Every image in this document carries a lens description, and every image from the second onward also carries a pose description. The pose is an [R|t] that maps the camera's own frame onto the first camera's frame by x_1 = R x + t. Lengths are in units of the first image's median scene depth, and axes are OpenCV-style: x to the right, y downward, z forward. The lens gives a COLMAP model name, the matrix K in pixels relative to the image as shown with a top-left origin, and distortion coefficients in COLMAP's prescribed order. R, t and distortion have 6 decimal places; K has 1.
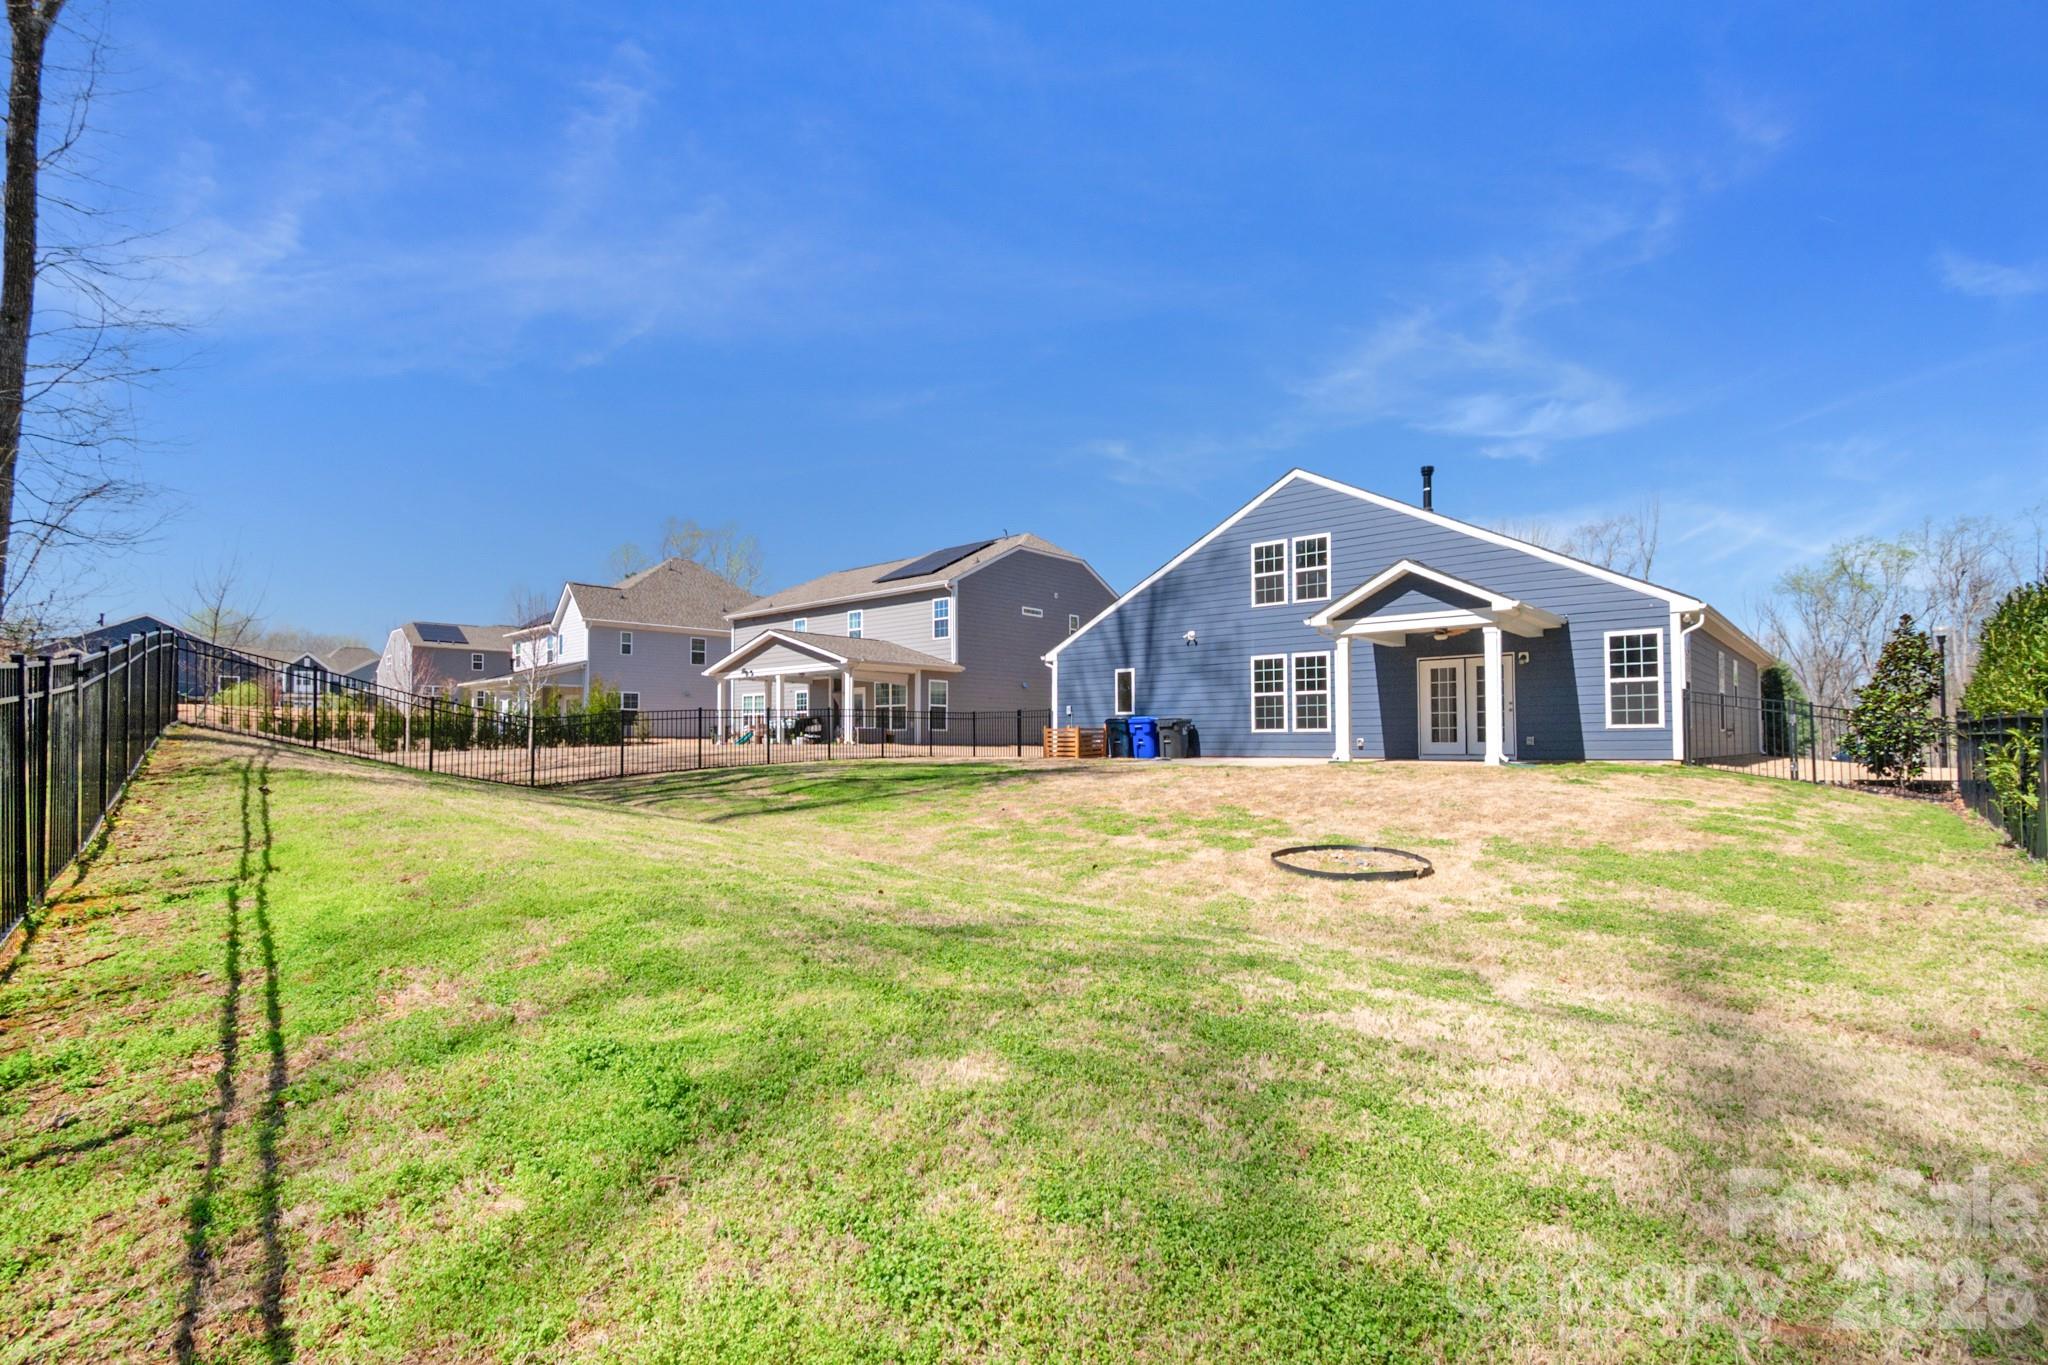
lens RADIAL K [[936.0, 0, 1033.0], [0, 936.0, 726.1], [0, 0, 1]] dist [0.005770, -0.001286]
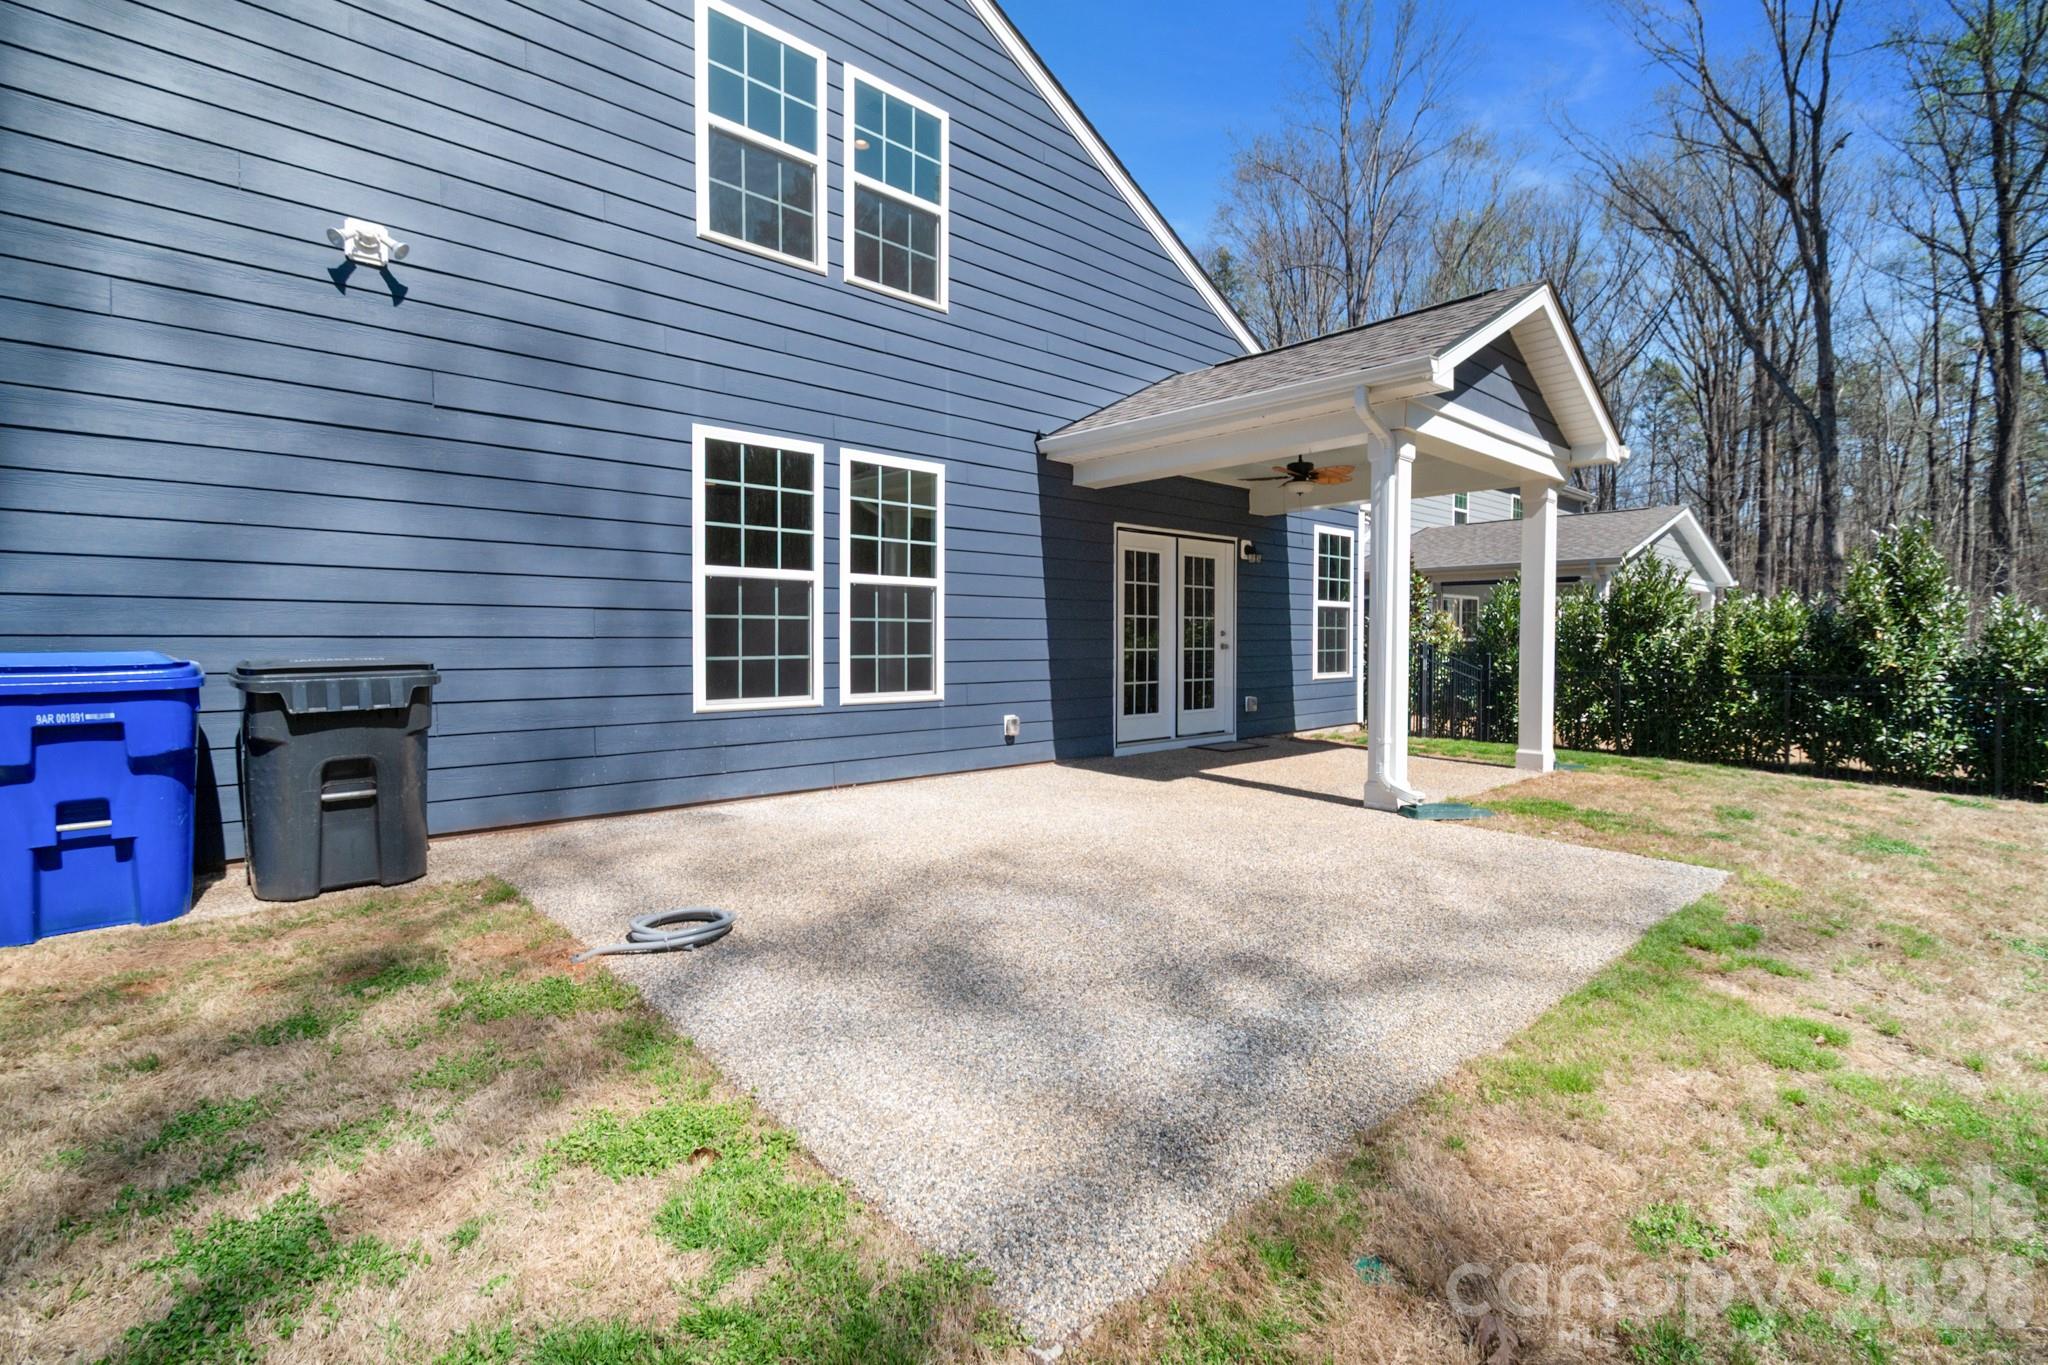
lens RADIAL K [[936.0, 0, 1014.4], [0, 936.0, 656.5], [0, 0, 1]] dist [0.005770, -0.001286]
pose [[0.080239, -0.012192, 0.996701, -0.020749], [-0.015038, 0.999797, 0.013441, -0.014166], [-0.996662, -0.016066, 0.080040, 0.894473]]
